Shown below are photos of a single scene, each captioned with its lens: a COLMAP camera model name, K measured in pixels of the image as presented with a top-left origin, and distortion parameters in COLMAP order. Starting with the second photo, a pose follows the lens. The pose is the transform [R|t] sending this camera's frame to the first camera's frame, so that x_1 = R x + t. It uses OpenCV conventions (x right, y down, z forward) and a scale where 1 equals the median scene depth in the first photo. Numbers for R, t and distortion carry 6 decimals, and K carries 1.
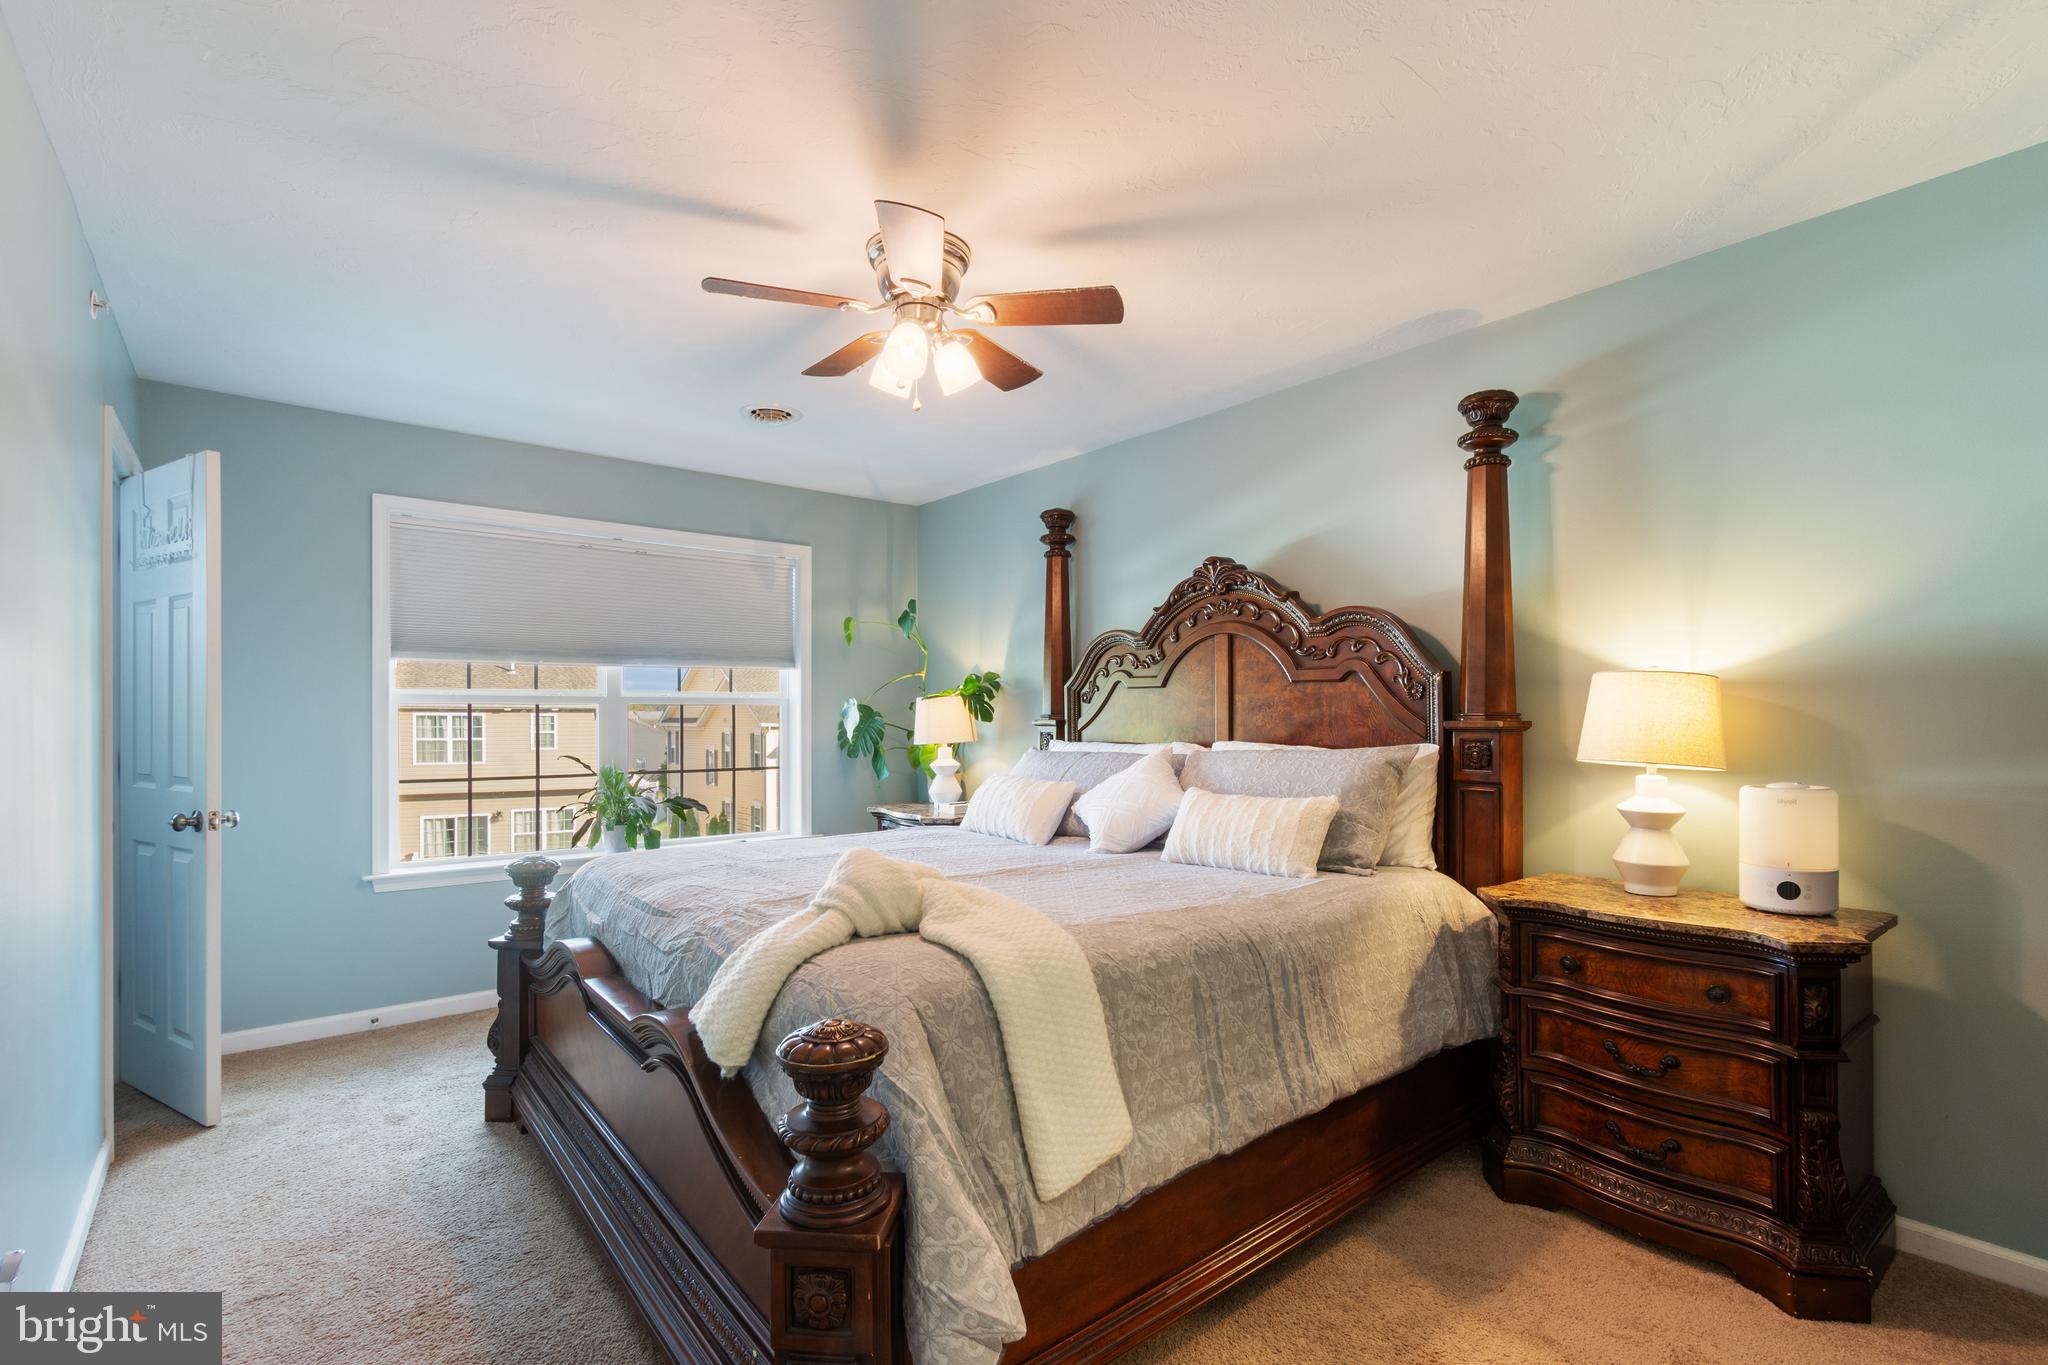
lens RADIAL K [[932.5, 0, 1033.0], [0, 932.5, 702.1], [0, 0, 1]] dist [0.000339, 0.000712]
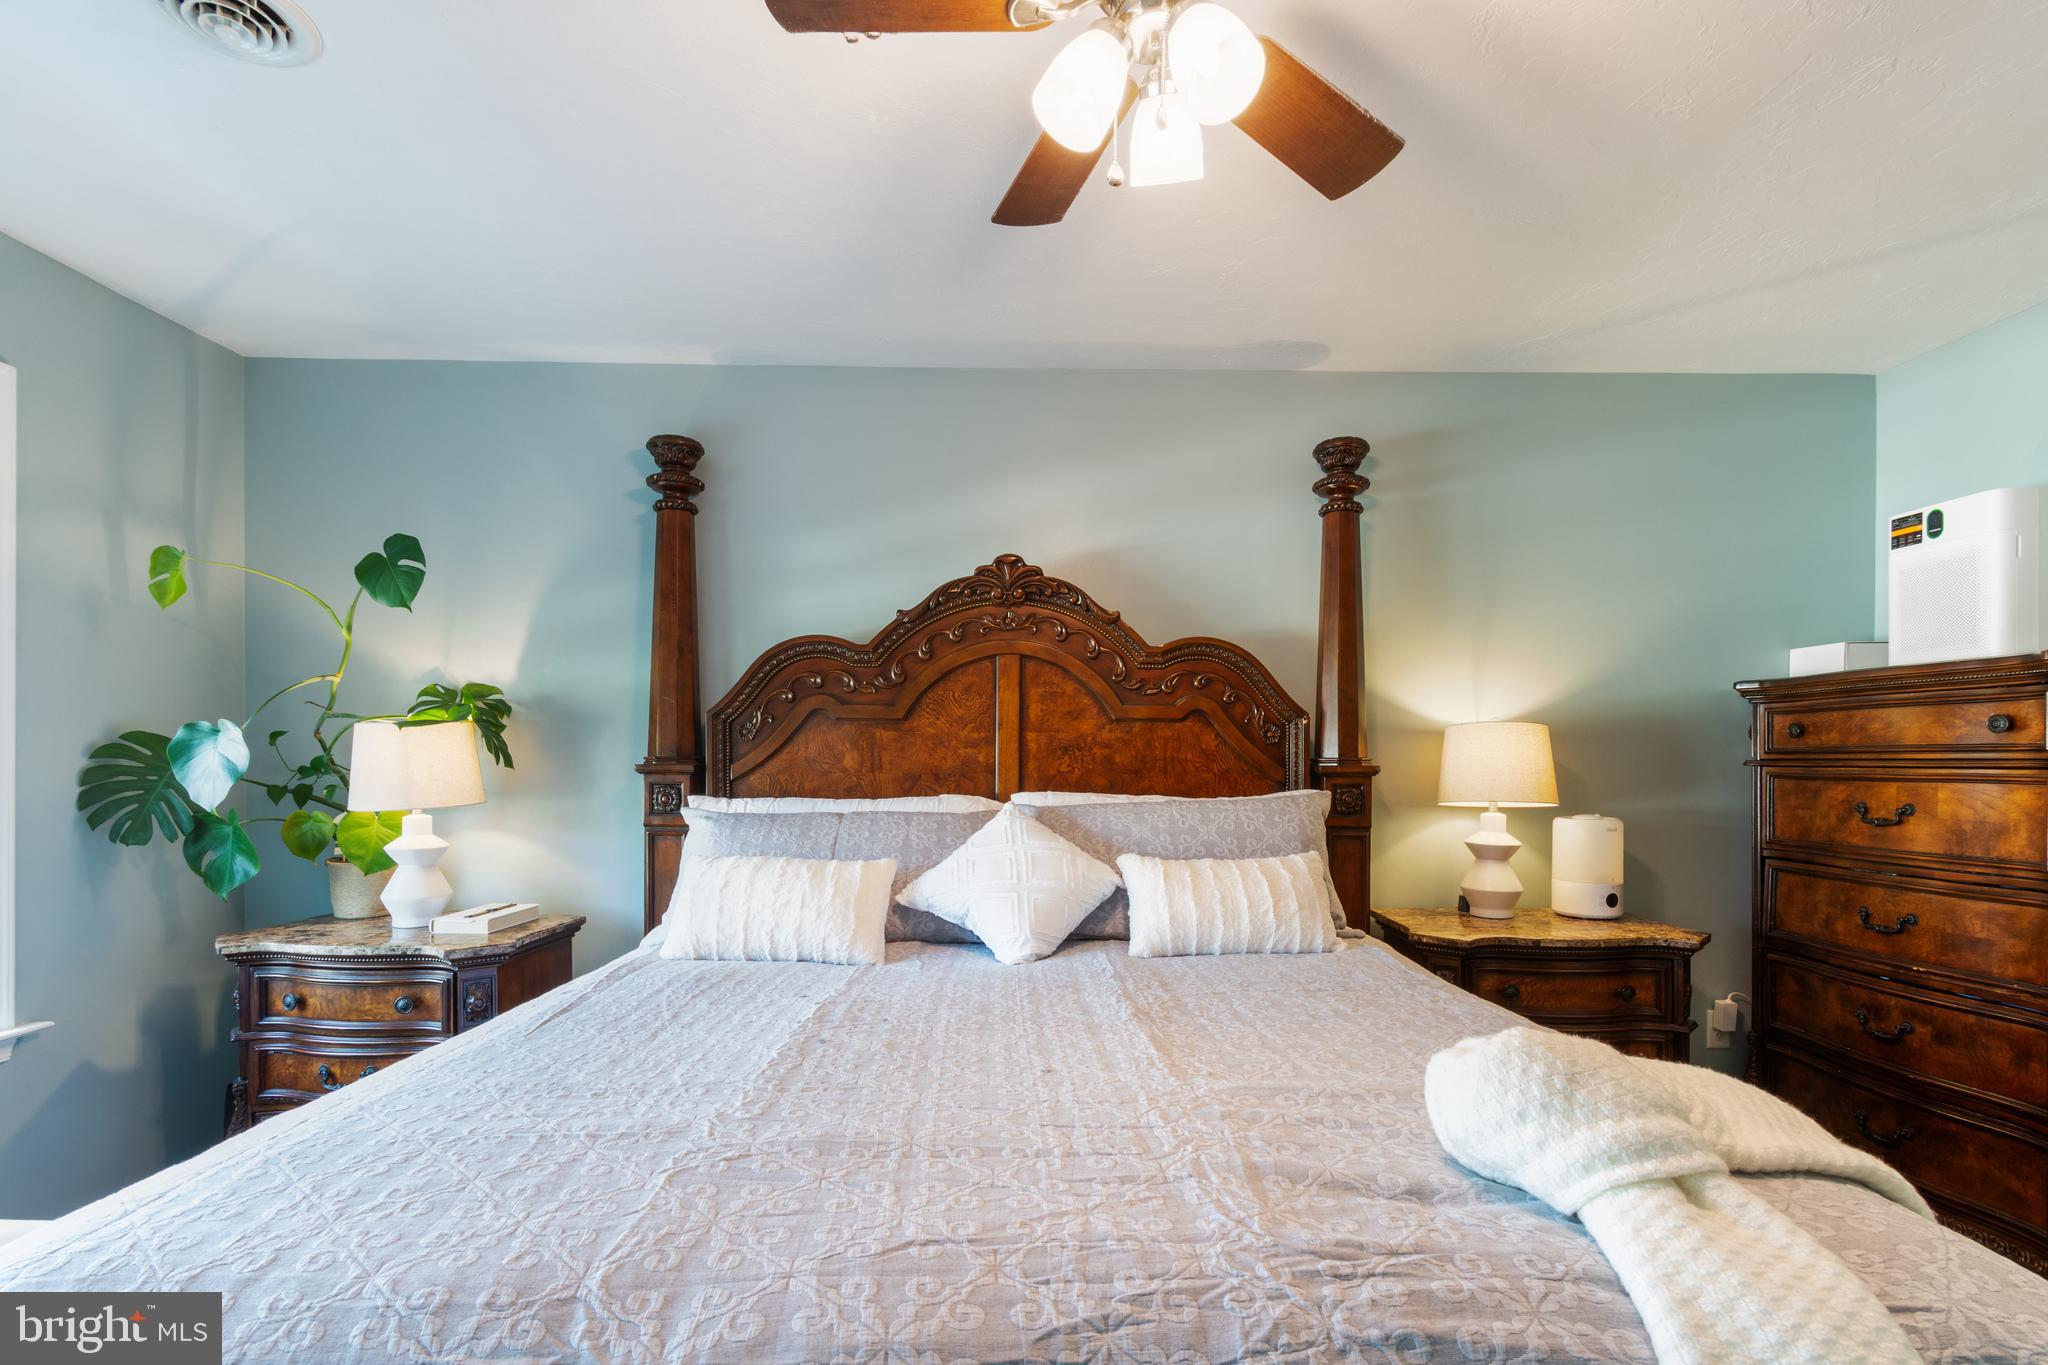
lens RADIAL K [[932.5, 0, 1052.8], [0, 932.5, 756.1], [0, 0, 1]] dist [0.000339, 0.000712]
pose [[0.618855, 0.008488, 0.785460, -0.392743], [-0.016451, 0.999862, 0.002157, 0.009603], [-0.785333, -0.014256, 0.618909, 0.489639]]
